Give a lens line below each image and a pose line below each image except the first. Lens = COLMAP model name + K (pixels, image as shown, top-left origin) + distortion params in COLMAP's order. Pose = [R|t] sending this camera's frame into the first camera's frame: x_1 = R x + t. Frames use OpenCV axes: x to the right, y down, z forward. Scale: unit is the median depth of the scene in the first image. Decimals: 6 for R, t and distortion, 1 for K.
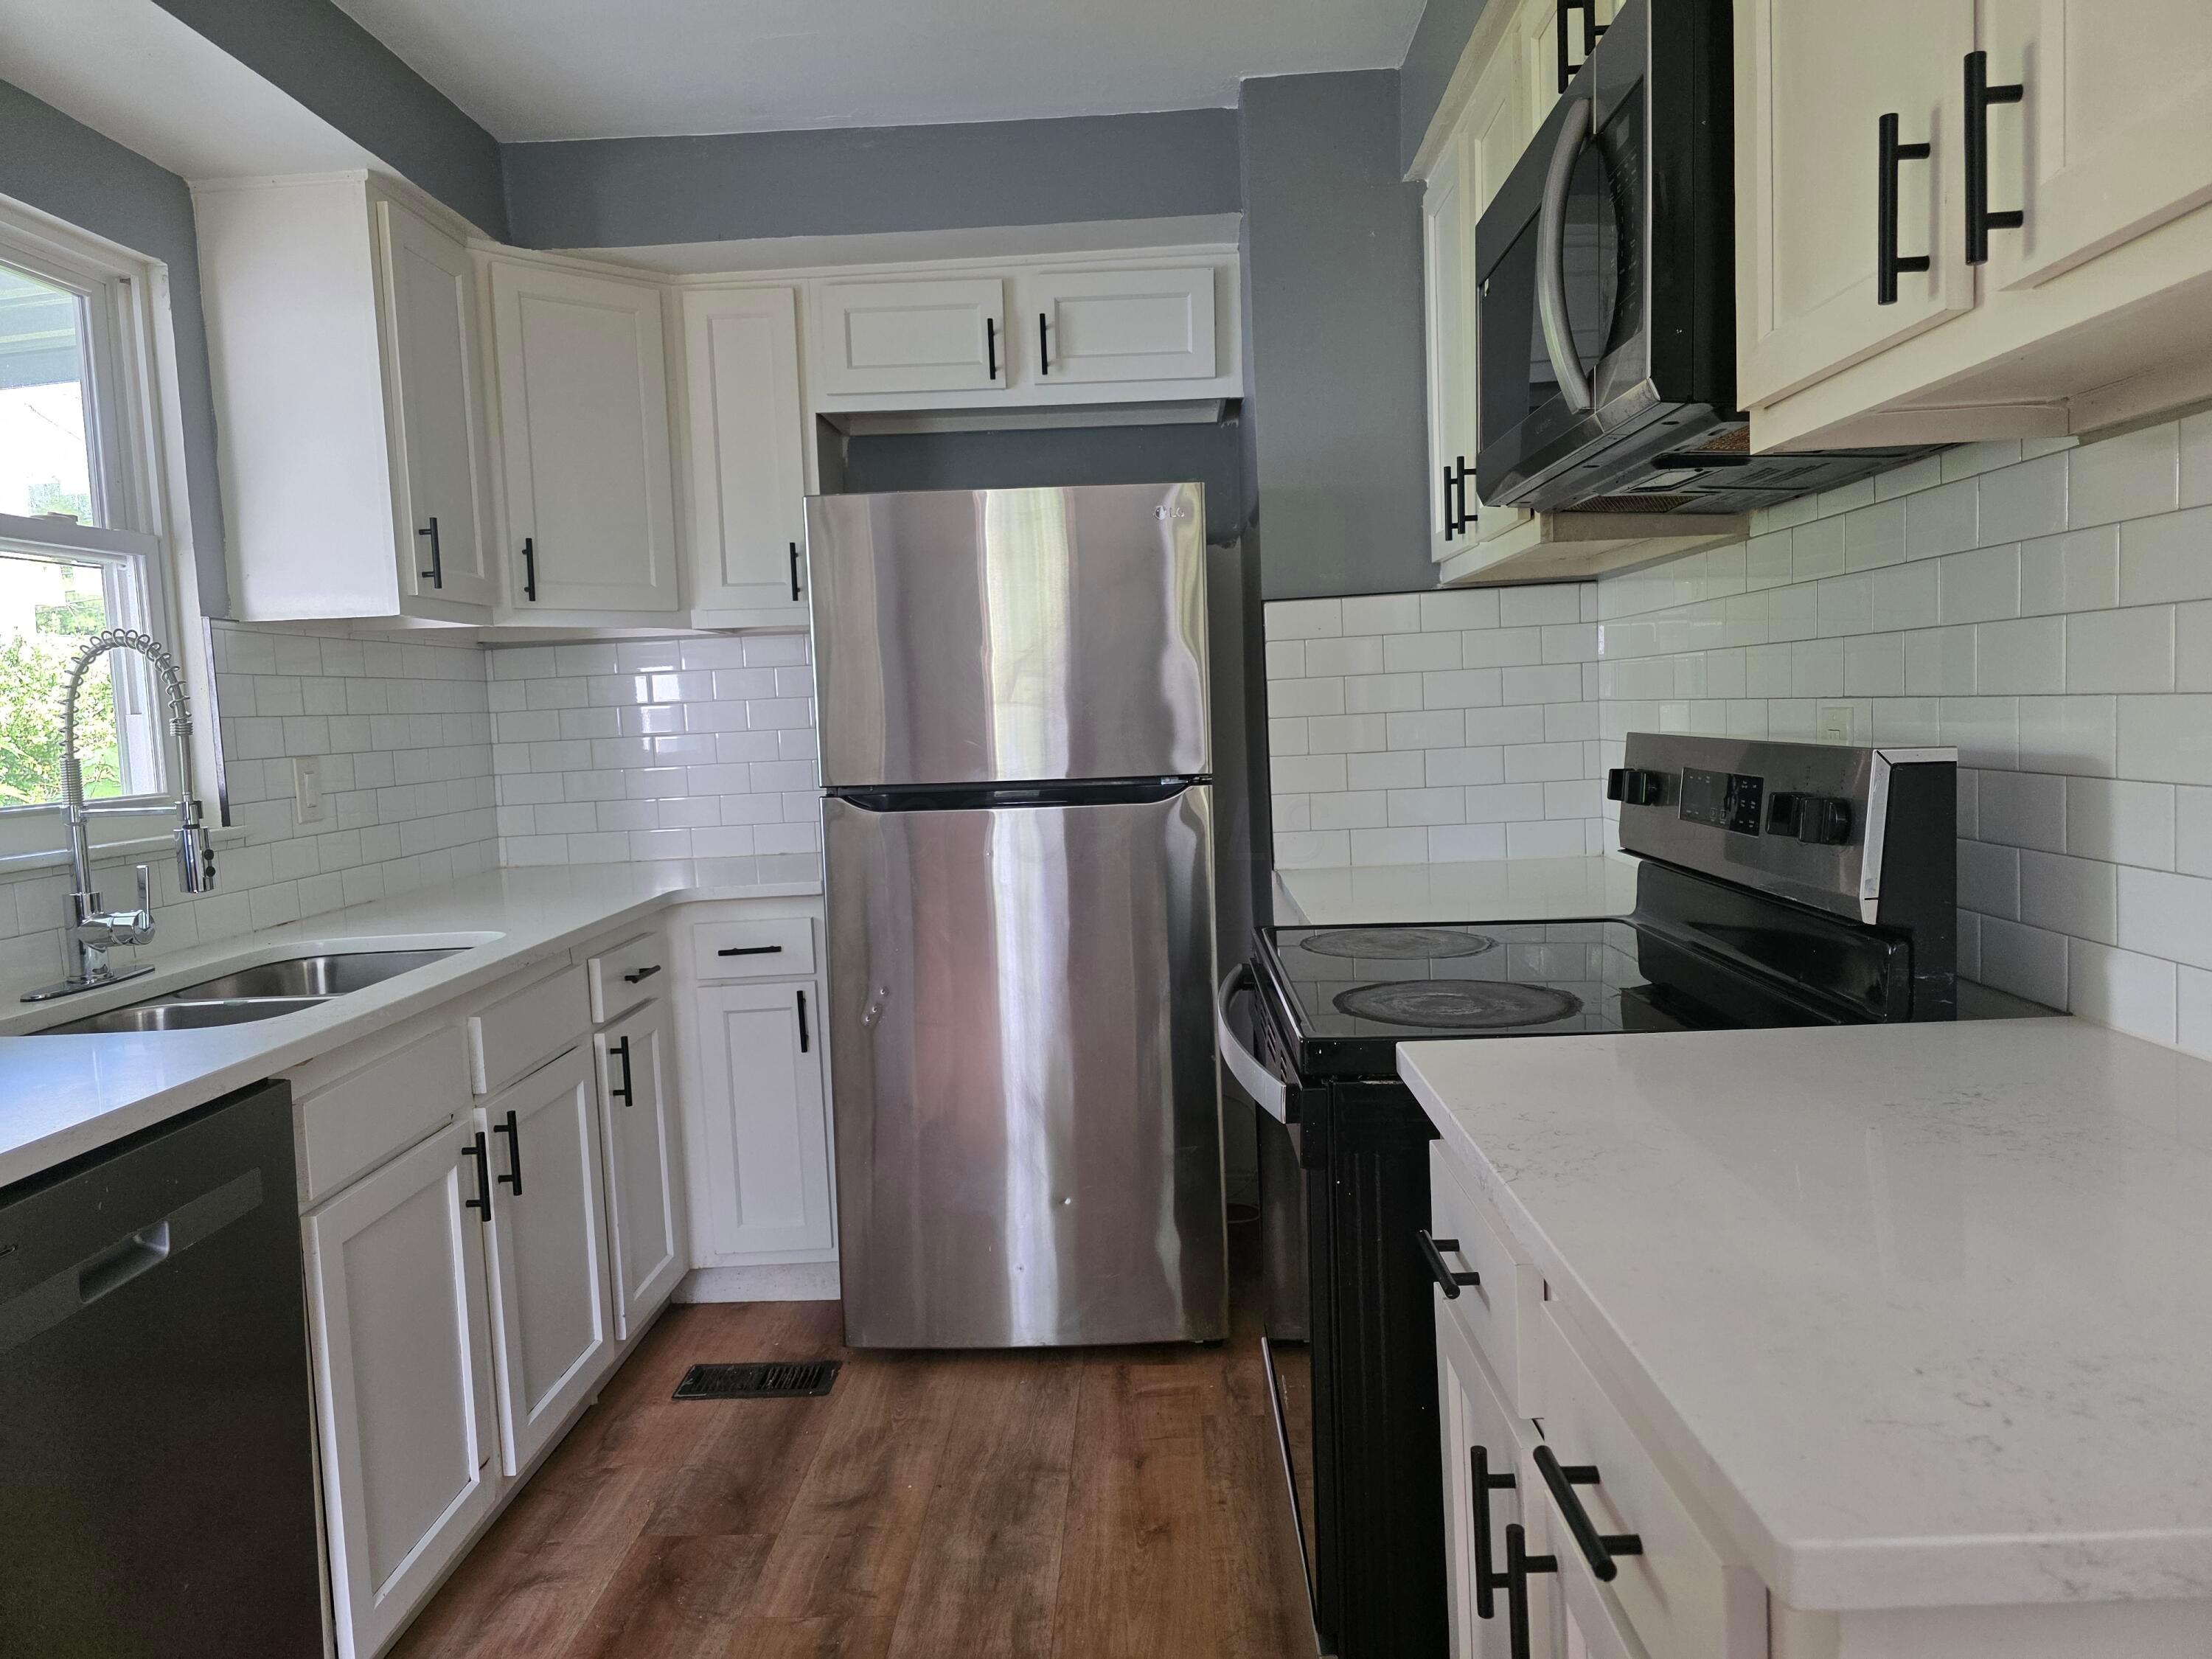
lens RADIAL K [[1482.4, 0, 1106.0], [0, 1482.4, 829.5], [0, 0, 1]] dist [0.061326, -0.063351]
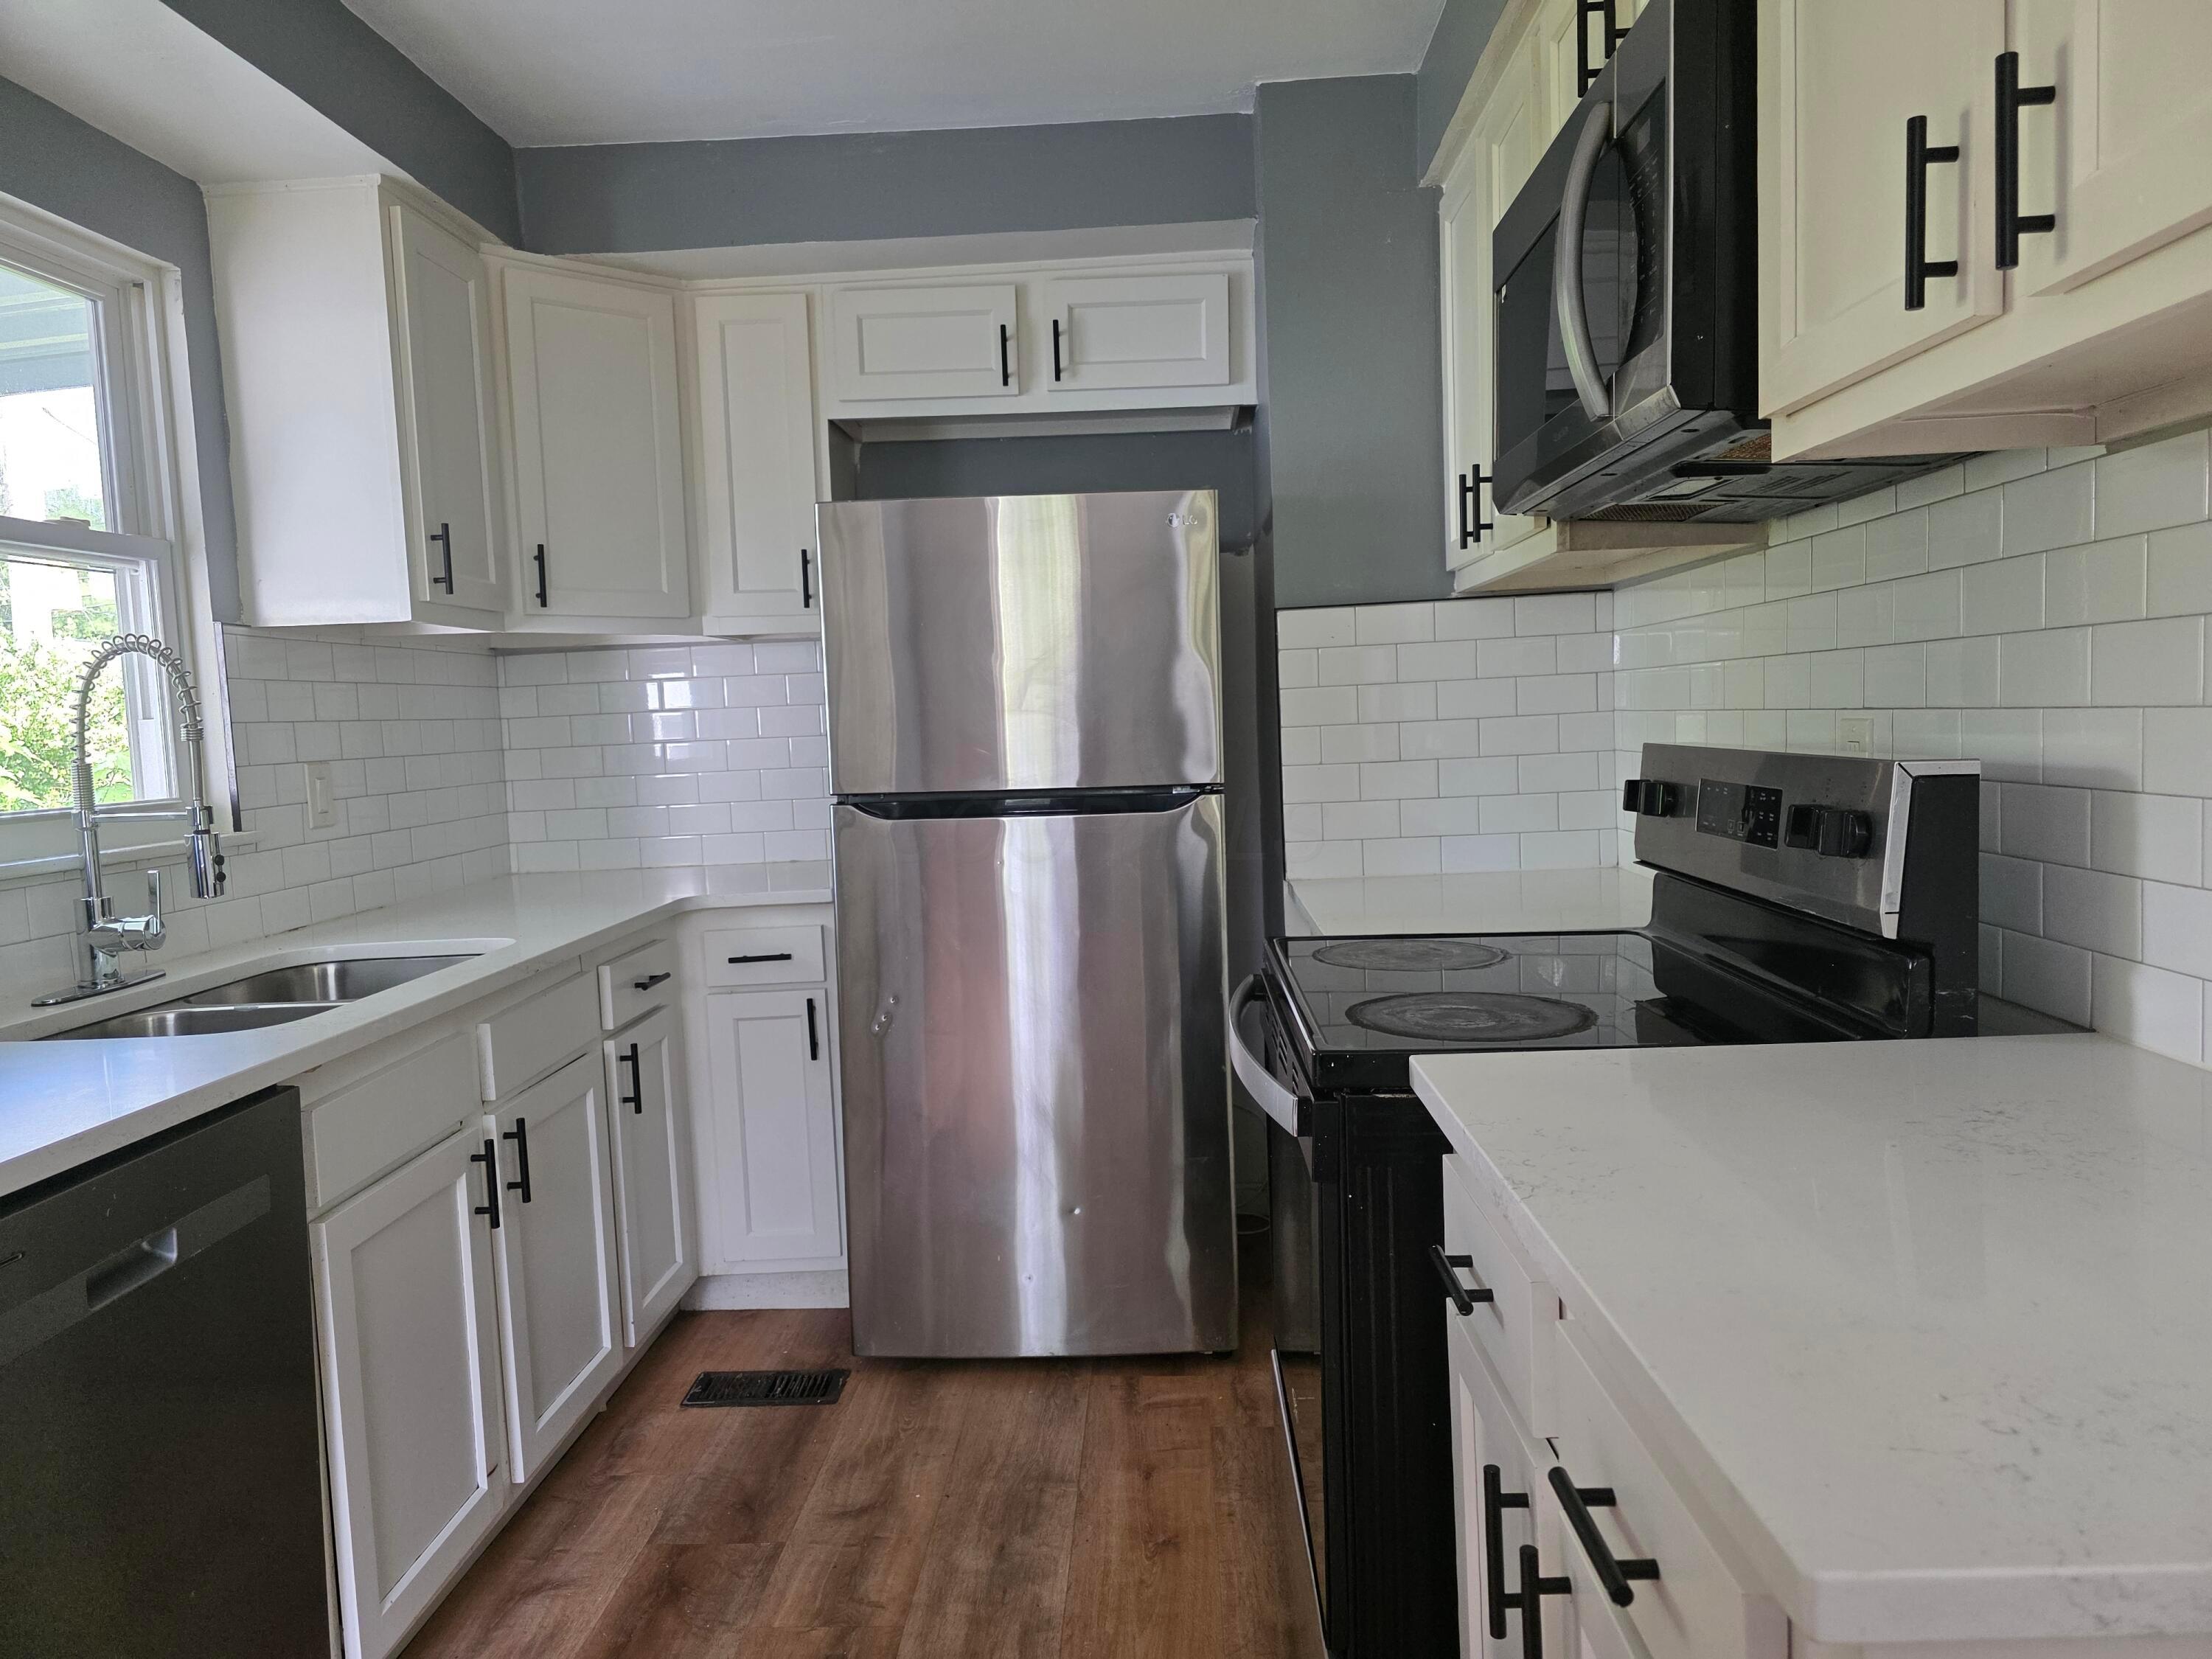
lens RADIAL K [[1482.2, 0, 1105.6], [0, 1482.2, 841.9], [0, 0, 1]] dist [0.060199, -0.062274]
pose [[0.999963, 0.004361, -0.007473, -0.000313], [-0.004339, 0.999986, 0.003044, -0.000831], [0.007486, -0.003011, 0.999967, 0.004893]]
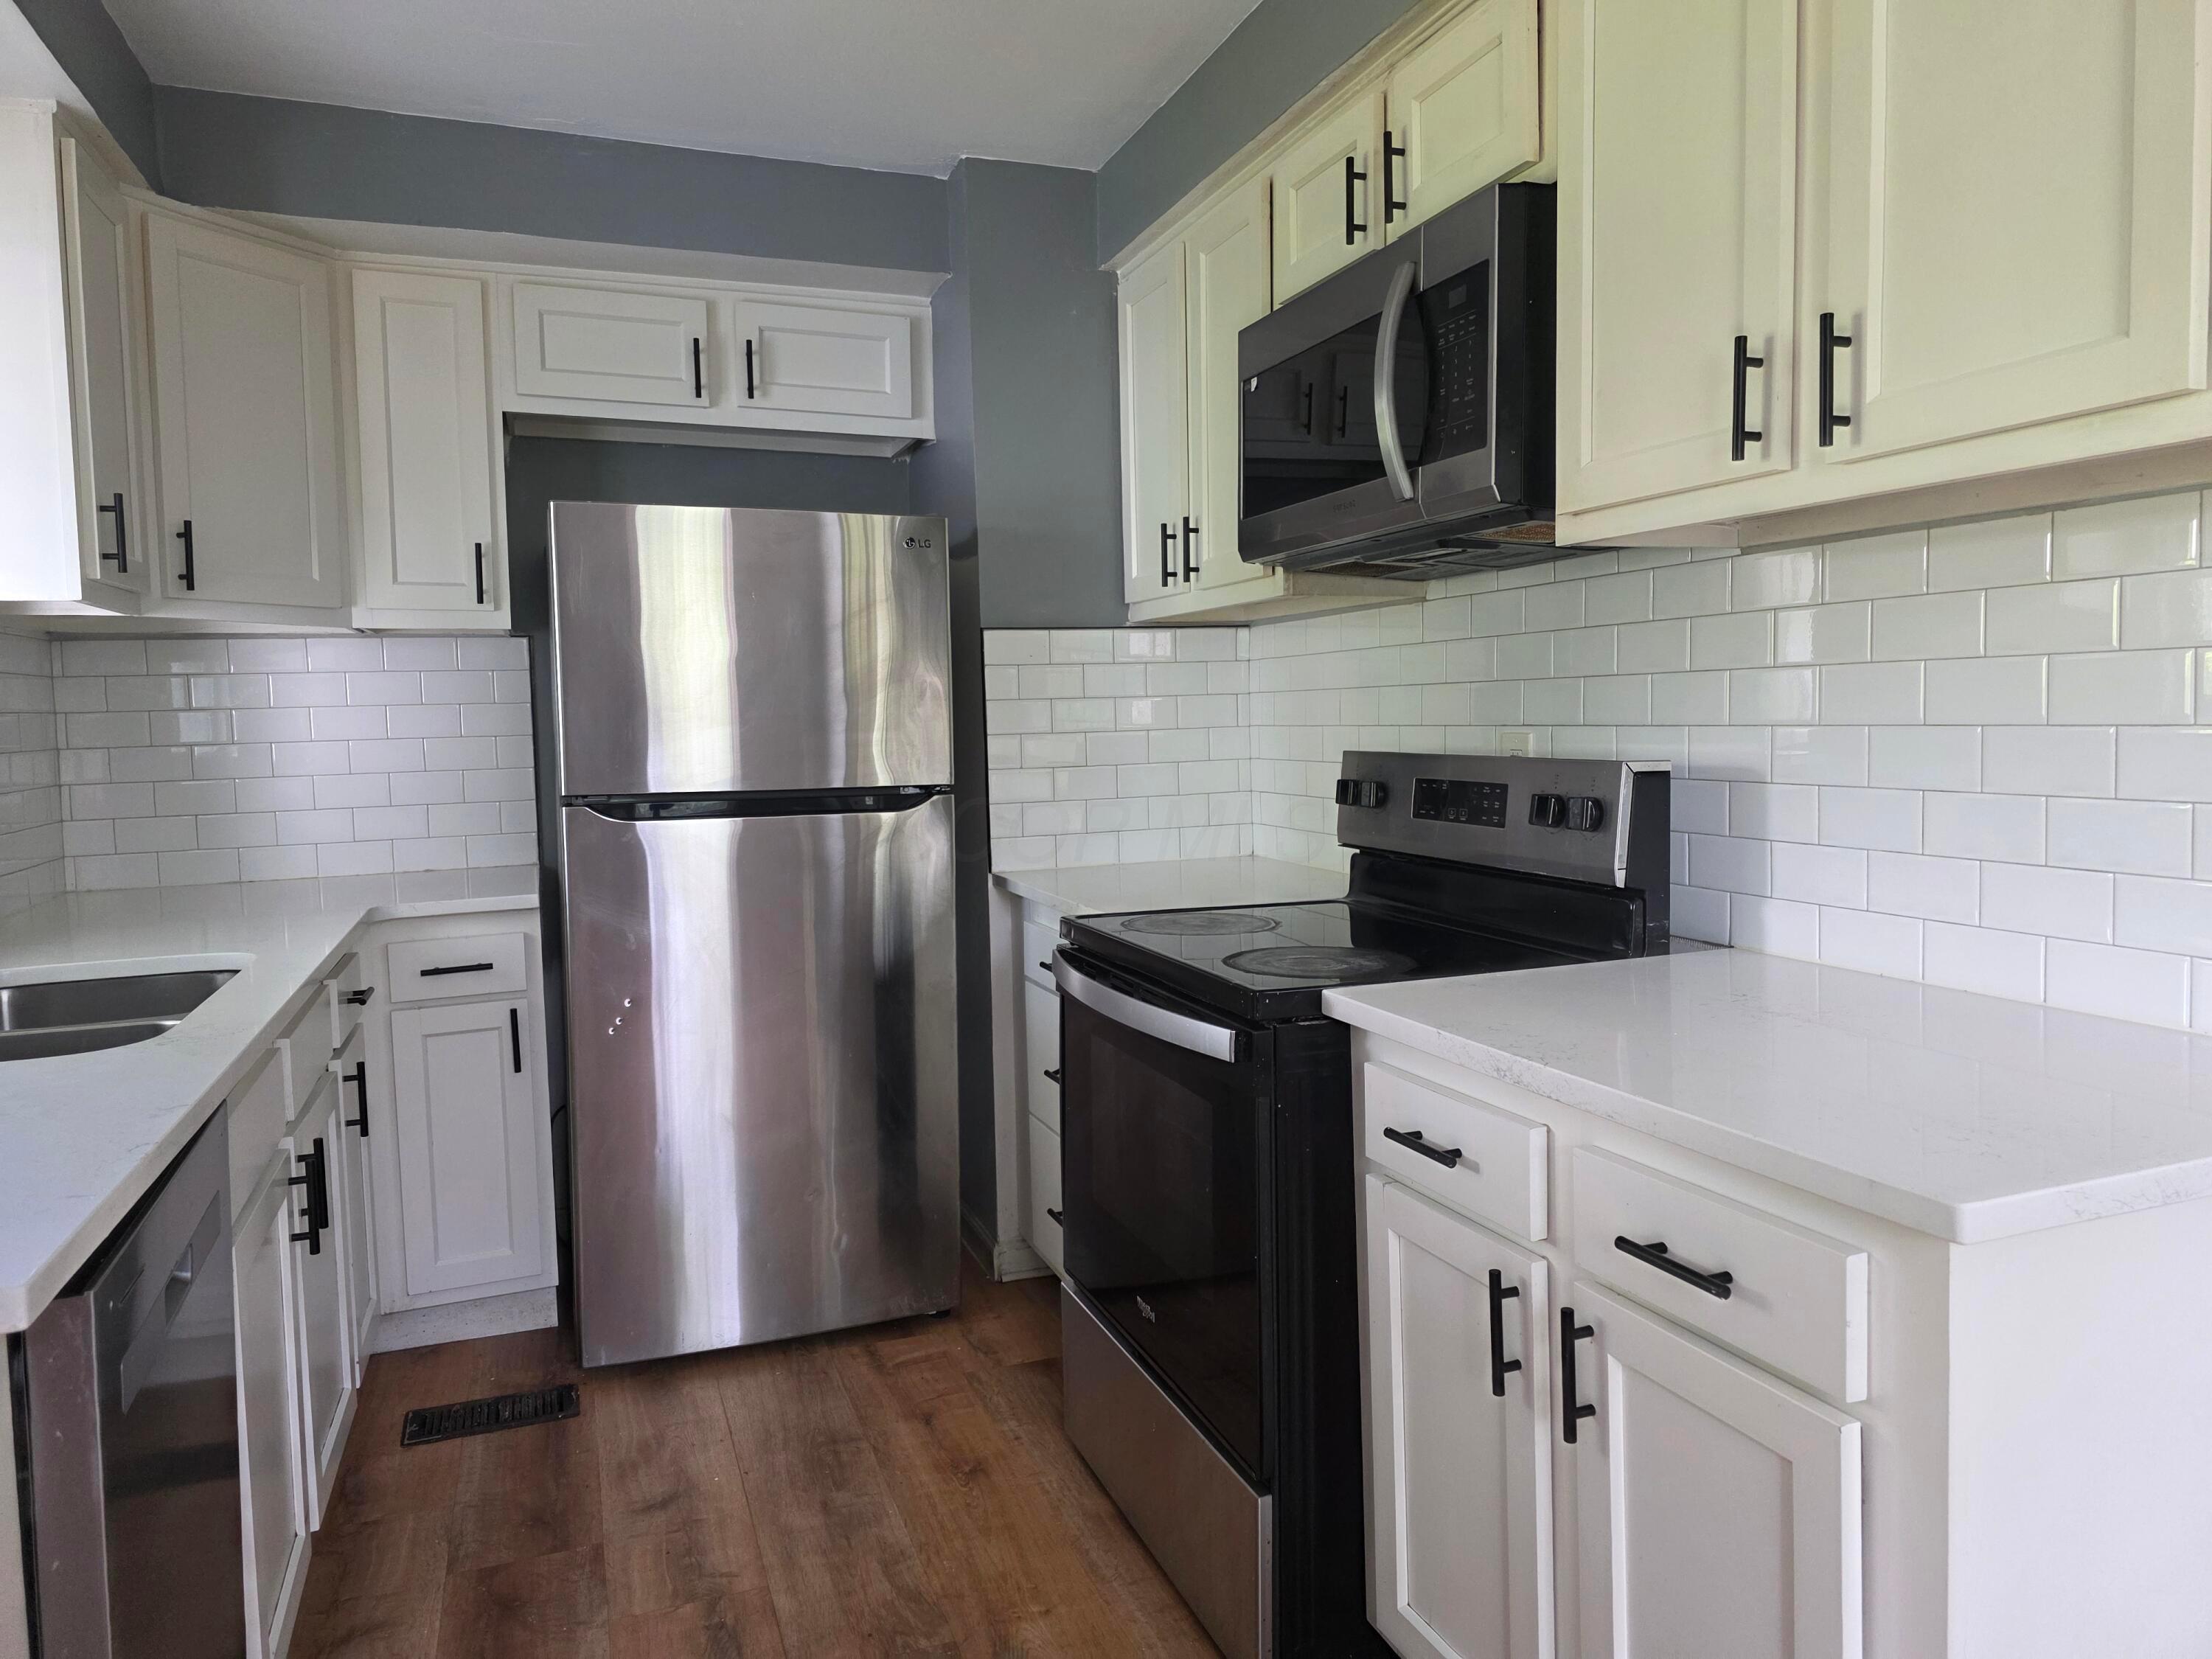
lens RADIAL K [[1482.4, 0, 1106.0], [0, 1482.4, 829.5], [0, 0, 1]] dist [0.061326, -0.063351]
pose [[0.921416, -0.006890, 0.388515, -0.275798], [0.013181, 0.999822, -0.013530, 0.012716], [-0.388353, 0.017588, 0.921343, -0.053376]]
